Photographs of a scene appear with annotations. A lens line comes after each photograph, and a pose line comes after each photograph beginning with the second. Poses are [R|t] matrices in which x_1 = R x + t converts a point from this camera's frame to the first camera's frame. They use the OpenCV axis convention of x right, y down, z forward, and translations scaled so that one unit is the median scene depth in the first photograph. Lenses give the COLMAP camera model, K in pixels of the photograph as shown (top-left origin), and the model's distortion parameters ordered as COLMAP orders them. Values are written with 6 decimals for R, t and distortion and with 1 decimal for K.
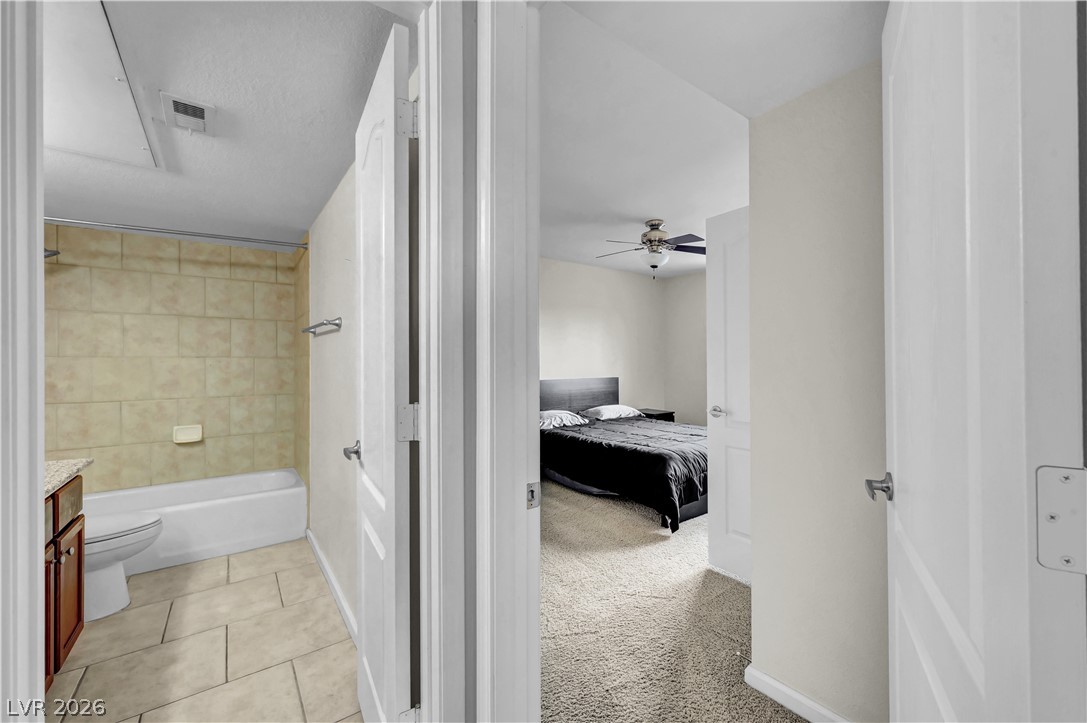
lens RADIAL K [[434.9, 0, 546.7], [0, 434.9, 361.6], [0, 0, 1]] dist [-0.002507, -0.000100]
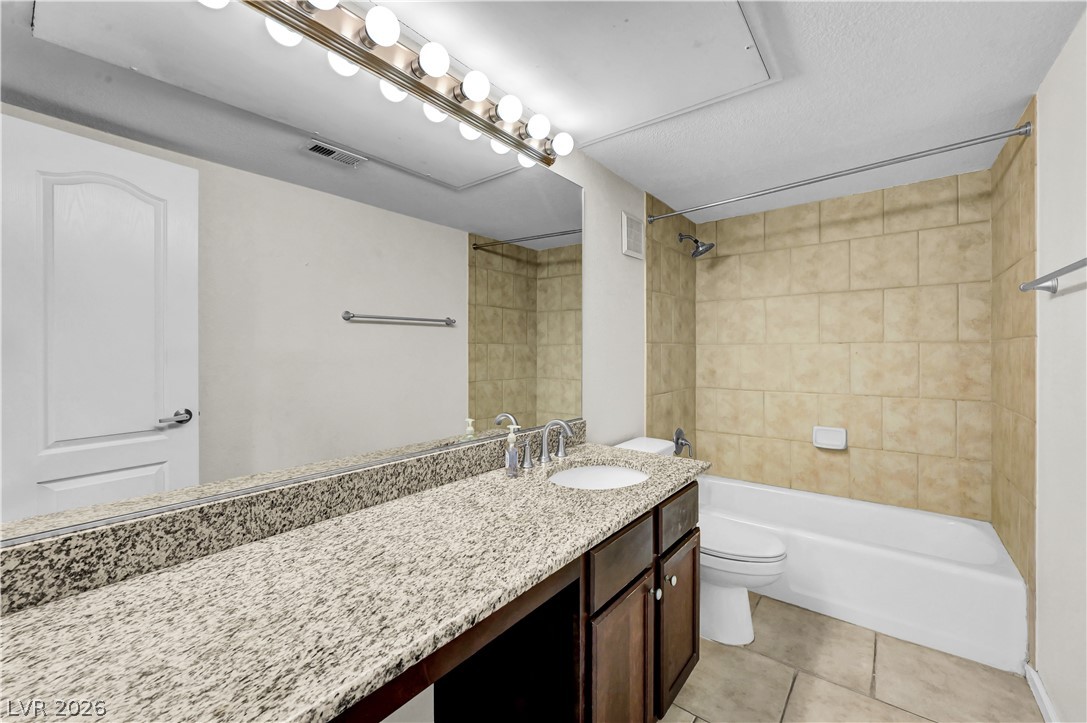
lens RADIAL K [[434.9, 0, 543.4], [0, 434.9, 353.9], [0, 0, 1]] dist [-0.002507, -0.000100]
pose [[0.262108, 0.007553, -0.965009, -0.184455], [0.005614, 0.999941, 0.009351, -0.000641], [0.965022, -0.007869, 0.262050, 0.273680]]
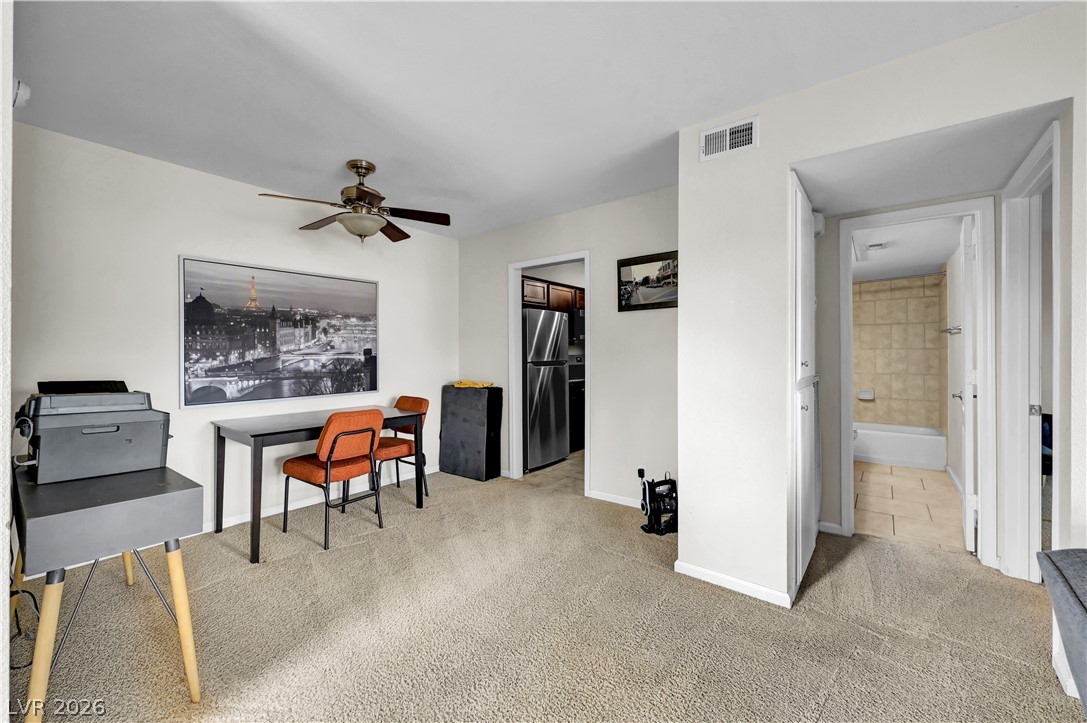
lens RADIAL K [[434.9, 0, 545.7], [0, 434.9, 351.9], [0, 0, 1]] dist [-0.002507, -0.000100]
pose [[0.273083, -0.002795, -0.961986, 0.461056], [0.003139, 0.999993, -0.002014, 0.000137], [0.961985, -0.002470, 0.273090, -0.660192]]
